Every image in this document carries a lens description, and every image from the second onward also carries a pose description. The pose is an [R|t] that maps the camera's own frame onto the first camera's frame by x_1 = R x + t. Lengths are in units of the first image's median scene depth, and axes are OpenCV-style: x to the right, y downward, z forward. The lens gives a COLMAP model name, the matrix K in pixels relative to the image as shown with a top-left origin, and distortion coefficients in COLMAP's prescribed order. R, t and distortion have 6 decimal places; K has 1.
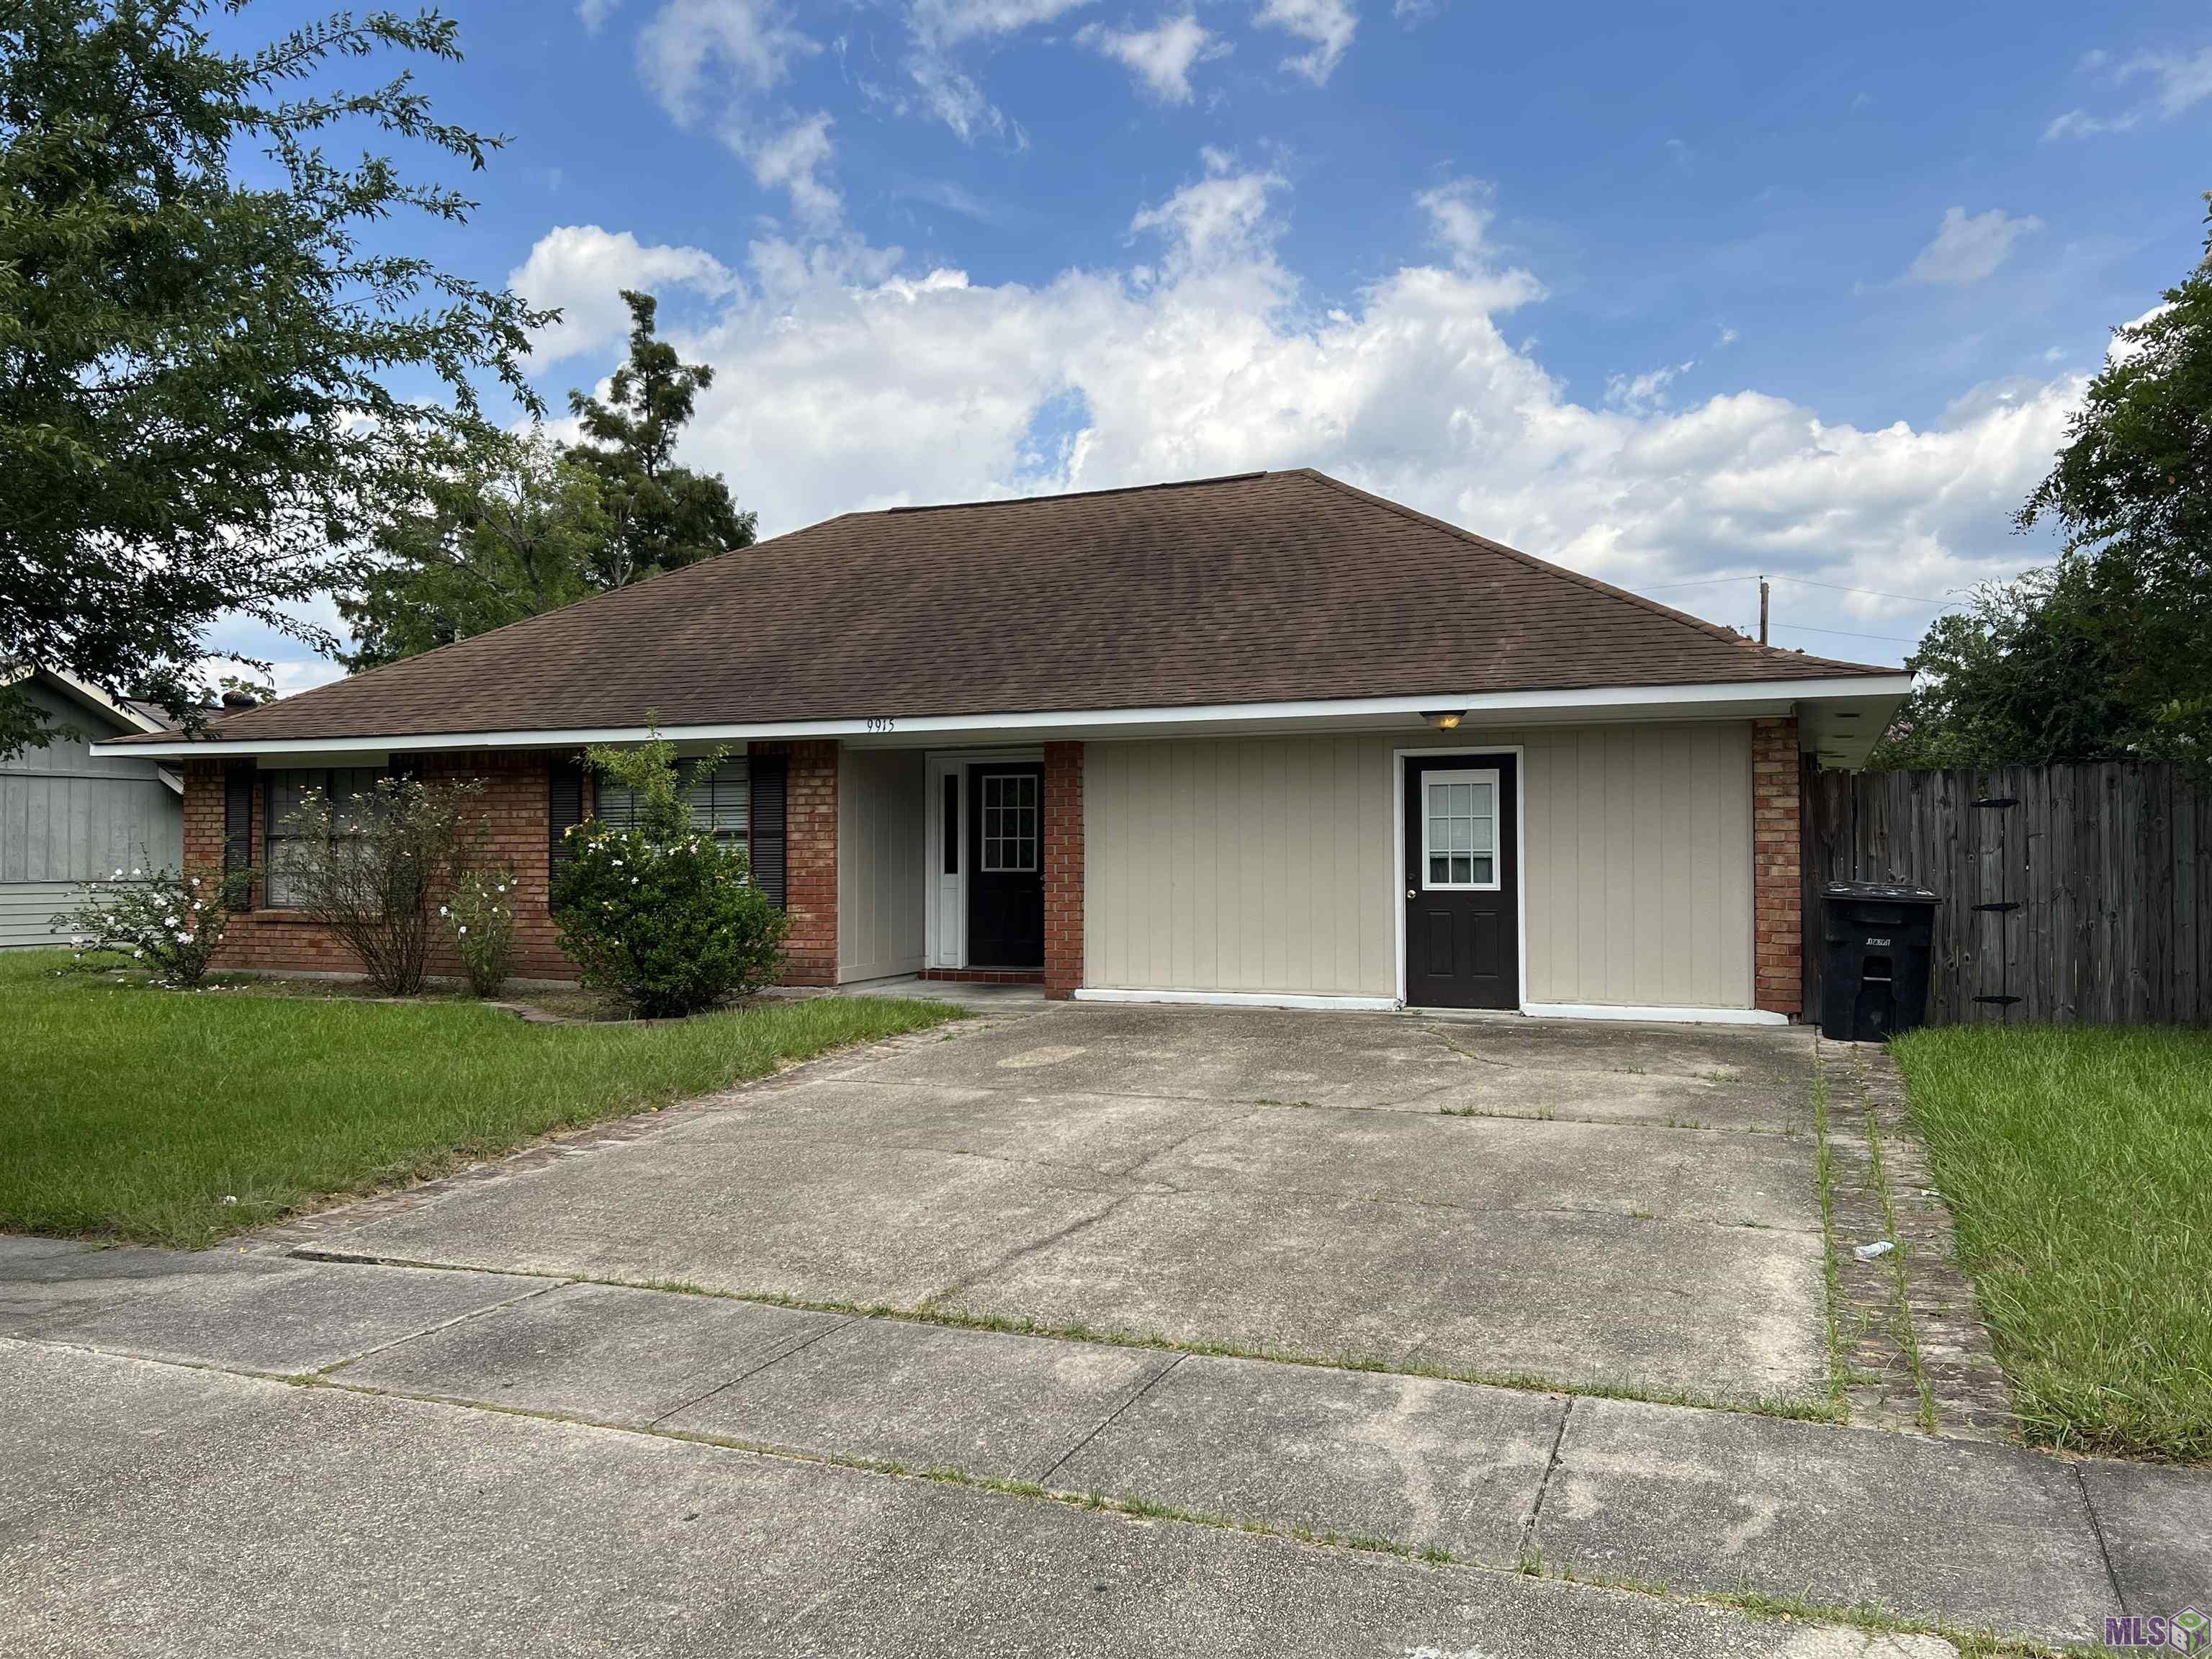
lens RADIAL K [[1651.2, 0, 1115.9], [0, 1651.2, 819.8], [0, 0, 1]] dist [0.067593, -0.084559]
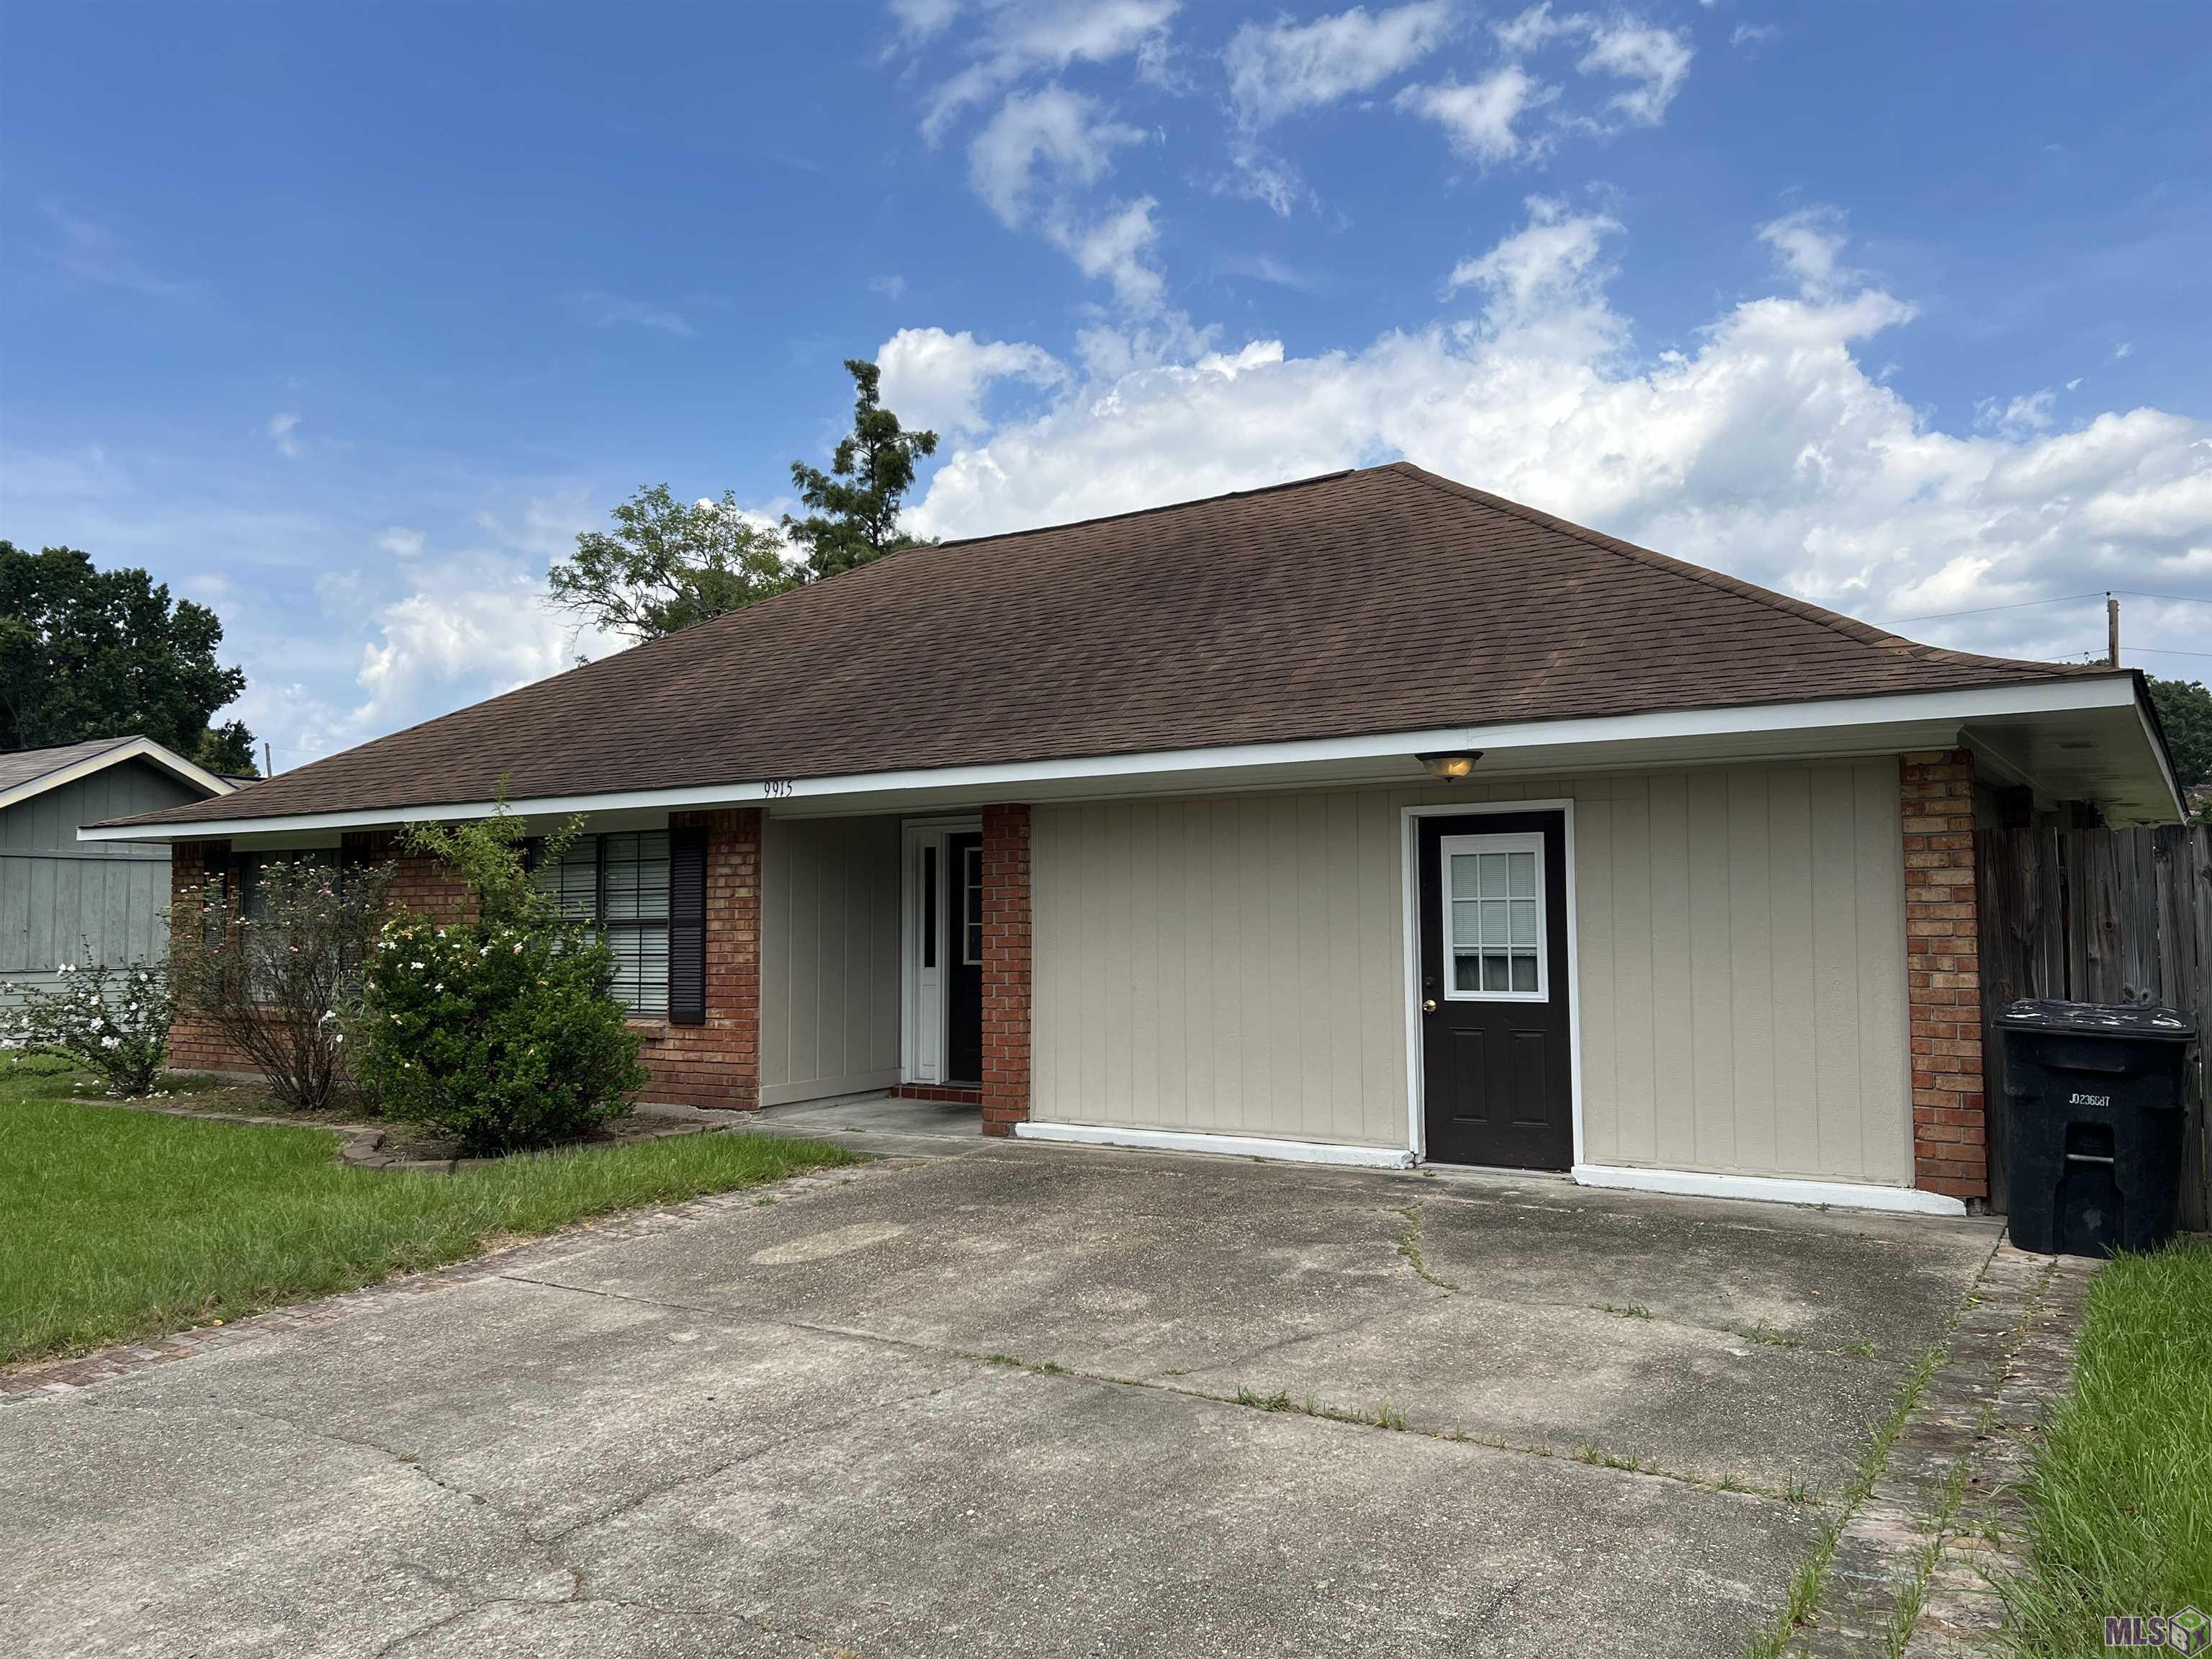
lens RADIAL K [[1649.6, 0, 1116.1], [0, 1649.6, 838.0], [0, 0, 1]] dist [0.070927, -0.096736]
pose [[0.980824, -0.014806, -0.194331, 0.201973], [0.009168, 0.999511, -0.029881, -0.009070], [0.194679, 0.027527, 0.980481, 0.280370]]
